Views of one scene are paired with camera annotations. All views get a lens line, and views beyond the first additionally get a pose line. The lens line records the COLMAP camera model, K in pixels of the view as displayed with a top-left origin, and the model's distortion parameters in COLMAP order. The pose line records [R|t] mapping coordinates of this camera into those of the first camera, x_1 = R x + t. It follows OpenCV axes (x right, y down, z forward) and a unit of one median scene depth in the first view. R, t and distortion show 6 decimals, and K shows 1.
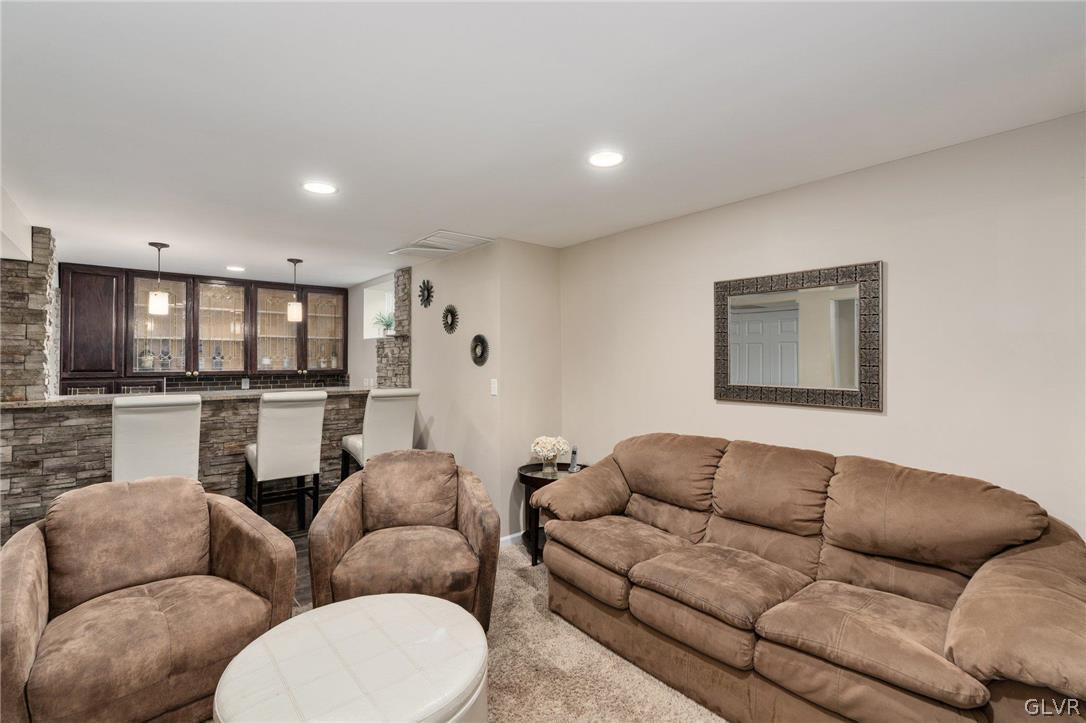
lens RADIAL K [[490.1, 0, 543.0], [0, 490.1, 361.5], [0, 0, 1]] dist [-0.002752, 0.000358]
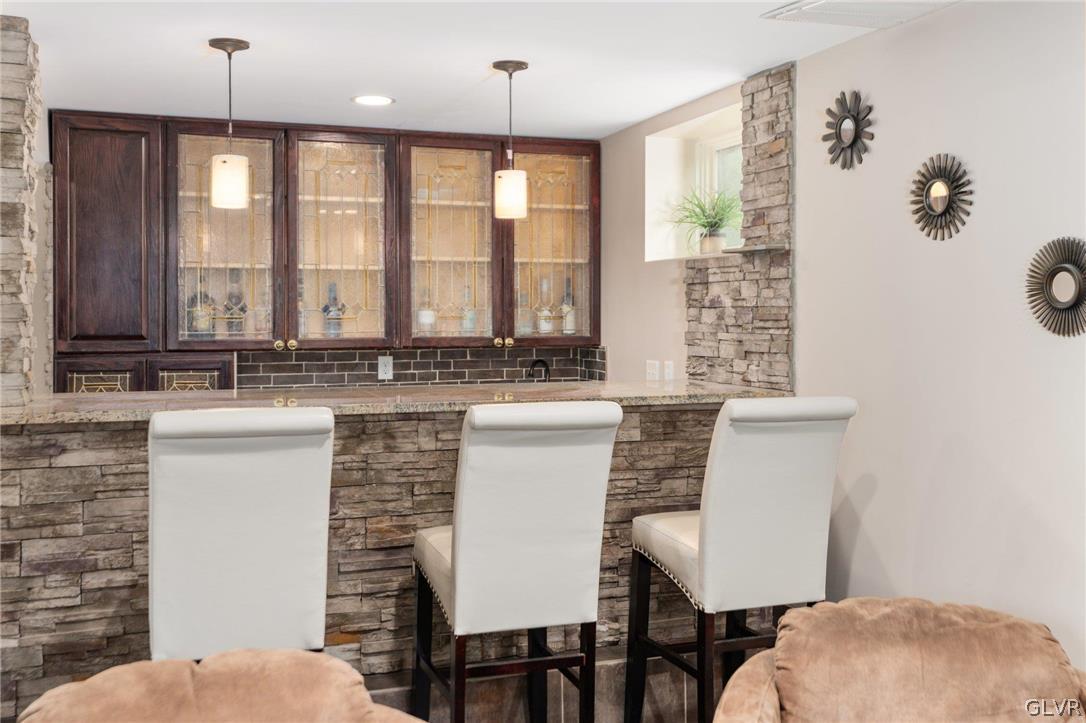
lens RADIAL K [[1071.3, 0, 543.5], [0, 1071.3, 345.6], [0, 0, 1]] dist [0.004434, -0.010856]
pose [[0.936323, 0.011263, -0.350960, -0.168383], [-0.000735, 0.999546, 0.030116, -0.004480], [0.351140, -0.027940, 0.935906, 0.183366]]
